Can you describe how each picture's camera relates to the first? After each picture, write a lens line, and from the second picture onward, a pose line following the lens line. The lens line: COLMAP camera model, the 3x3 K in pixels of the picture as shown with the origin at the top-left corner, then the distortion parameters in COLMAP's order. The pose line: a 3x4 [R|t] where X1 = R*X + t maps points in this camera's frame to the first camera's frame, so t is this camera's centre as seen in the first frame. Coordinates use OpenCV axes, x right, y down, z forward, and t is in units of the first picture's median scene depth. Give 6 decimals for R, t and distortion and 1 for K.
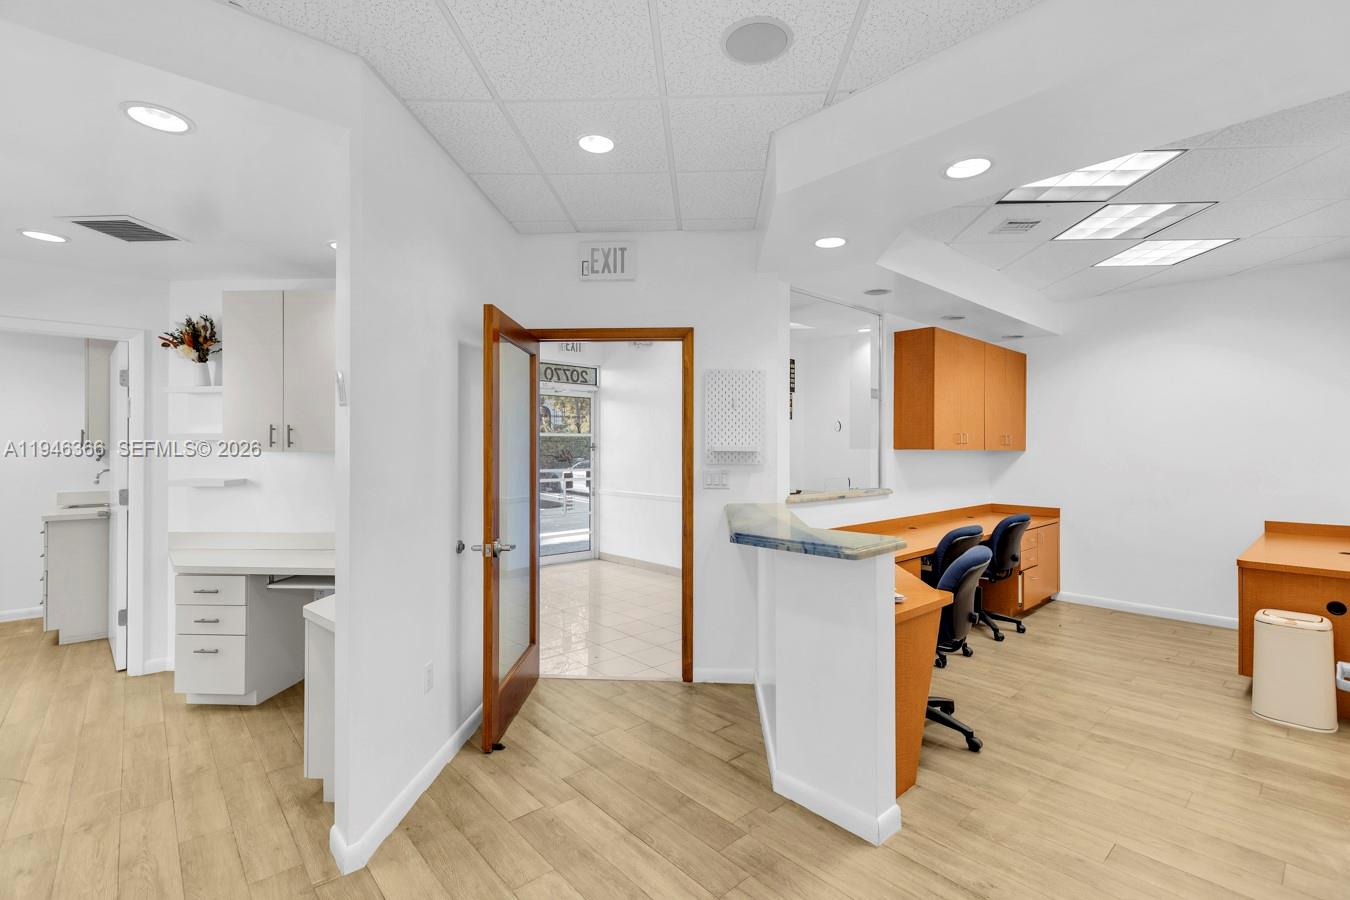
lens RADIAL K [[607.7, 0, 676.6], [0, 607.7, 443.7], [0, 0, 1]] dist [0.001662, -0.000444]
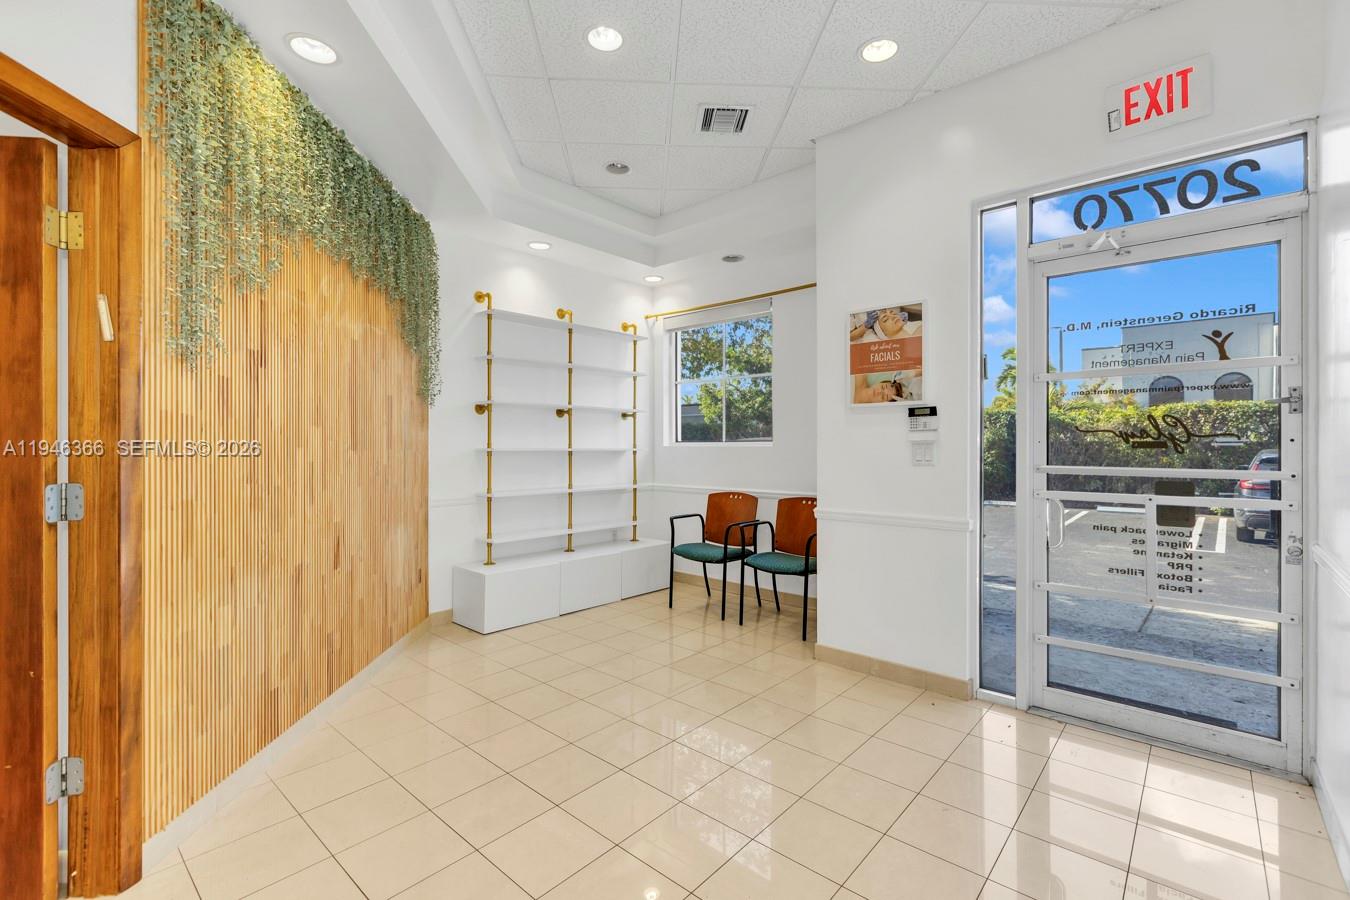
lens RADIAL K [[596.5, 0, 676.6], [0, 596.5, 445.7], [0, 0, 1]] dist [-0.000358, -0.000500]
pose [[0.113087, 0.001405, -0.993584, 0.199905], [0.006271, 0.999978, 0.002128, 0.041333], [0.993565, -0.006471, 0.113076, 1.095637]]
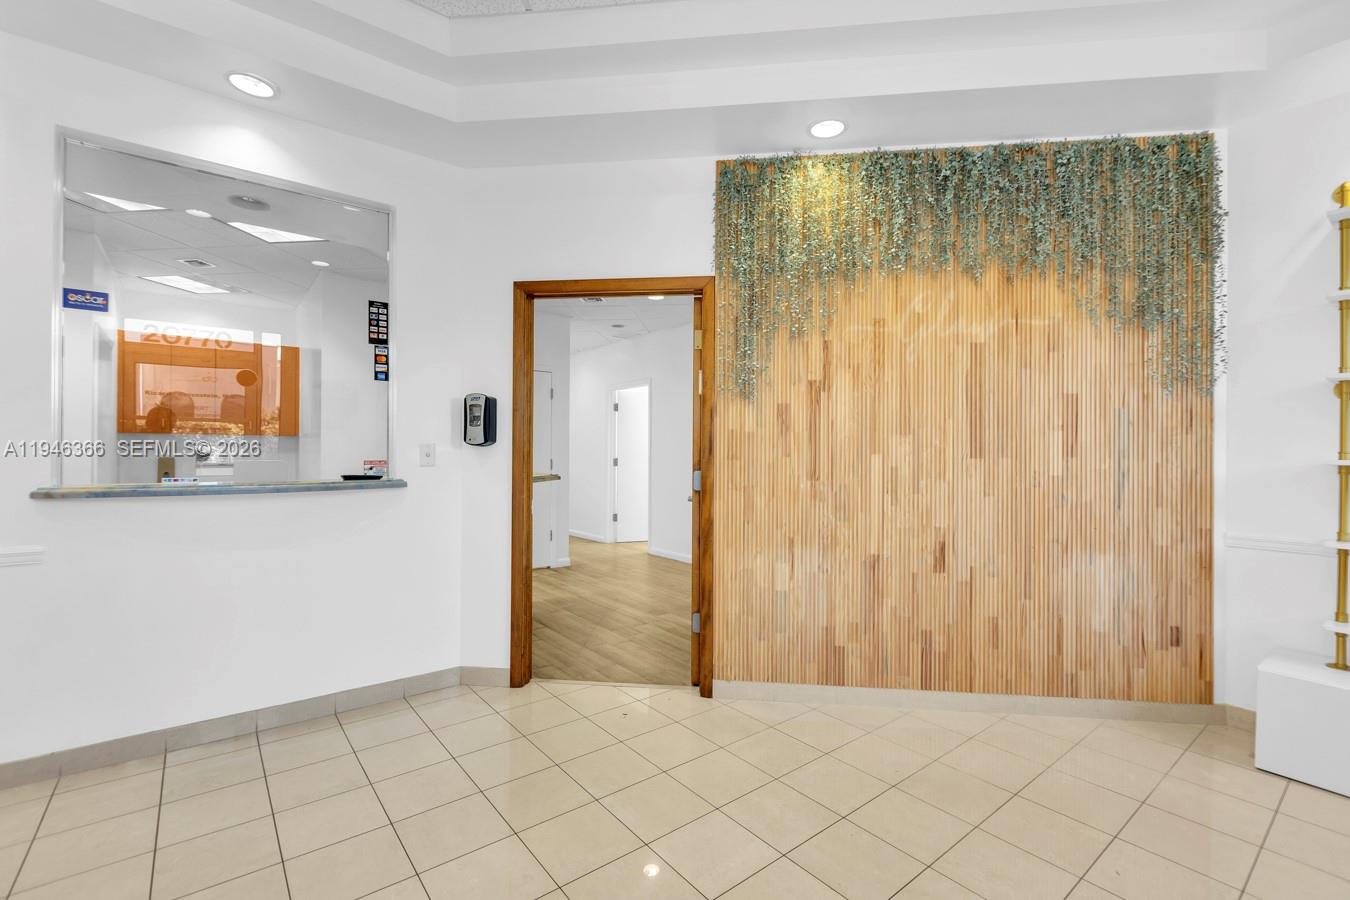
lens RADIAL K [[596.5, 0, 676.6], [0, 596.5, 445.7], [0, 0, 1]] dist [-0.000358, -0.000500]
pose [[-0.998131, -0.005237, 0.060884, -0.198996], [-0.006027, 0.999900, -0.012811, 0.042569], [-0.060811, -0.013154, -0.998063, 1.454563]]
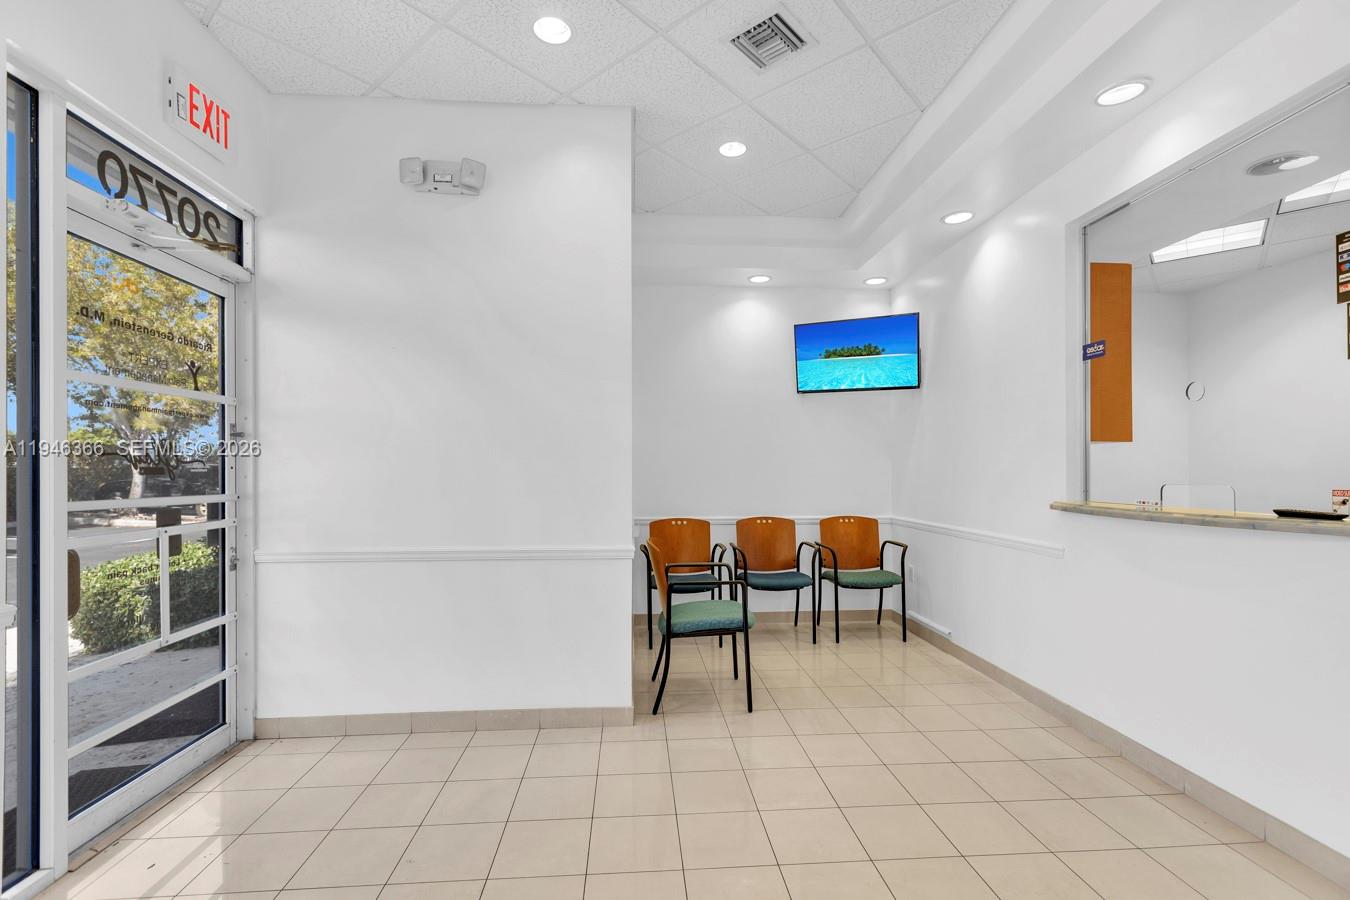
lens RADIAL K [[596.5, 0, 676.6], [0, 596.5, 445.7], [0, 0, 1]] dist [-0.000358, -0.000500]
pose [[0.614271, 0.033000, 0.788405, -0.413701], [-0.004709, 0.999261, -0.038157, 0.039951], [-0.789081, 0.019726, 0.613972, 0.949540]]
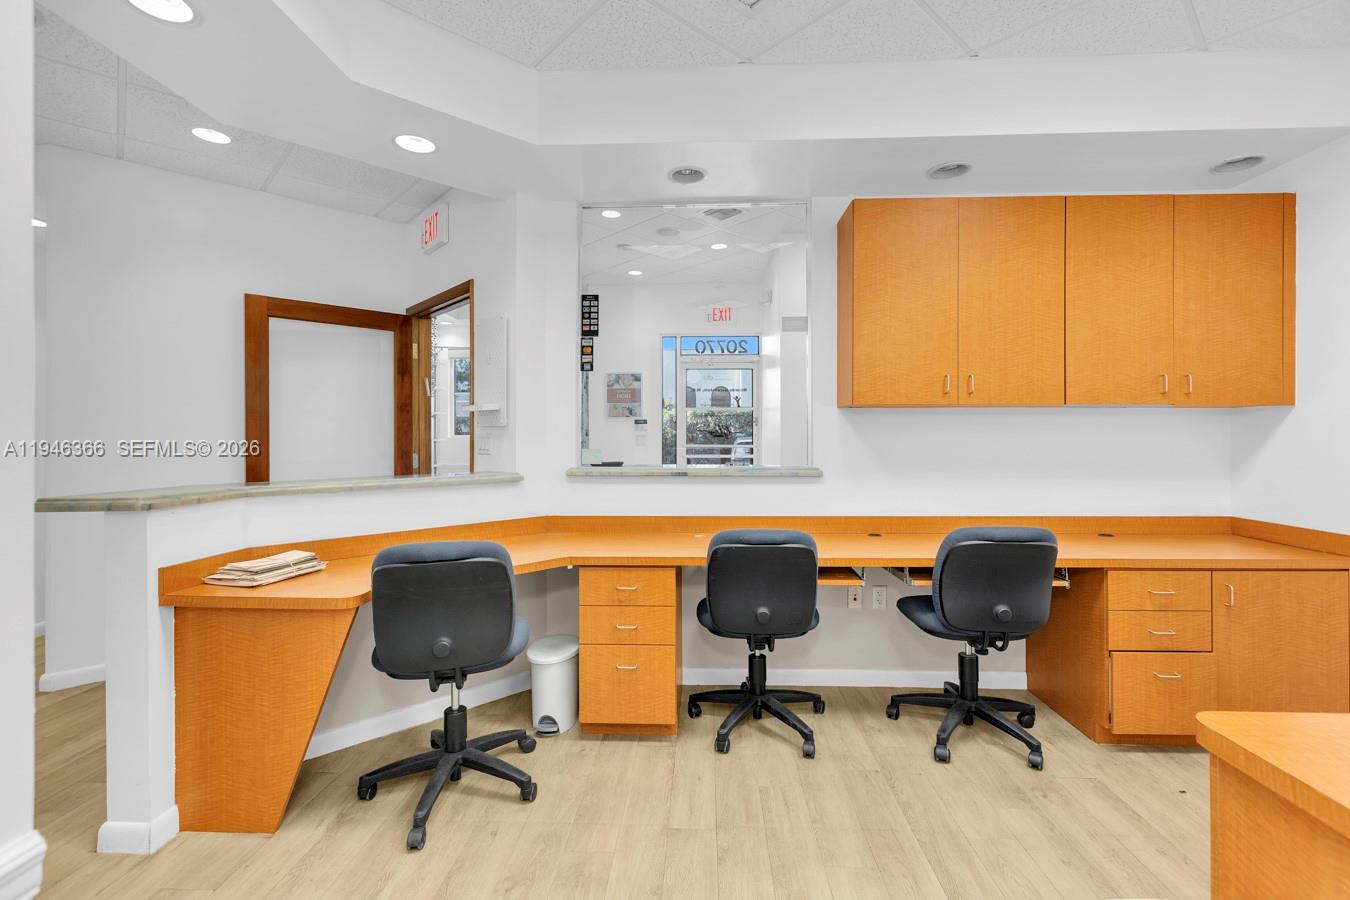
lens RADIAL K [[601.0, 0, 671.3], [0, 601.0, 433.8], [0, 0, 1]] dist [-0.001522, -0.000206]
pose [[0.710970, -0.003318, -0.703214, 0.680392], [0.007280, 0.999970, 0.002641, 0.033533], [0.703184, -0.006997, 0.710973, 0.433474]]
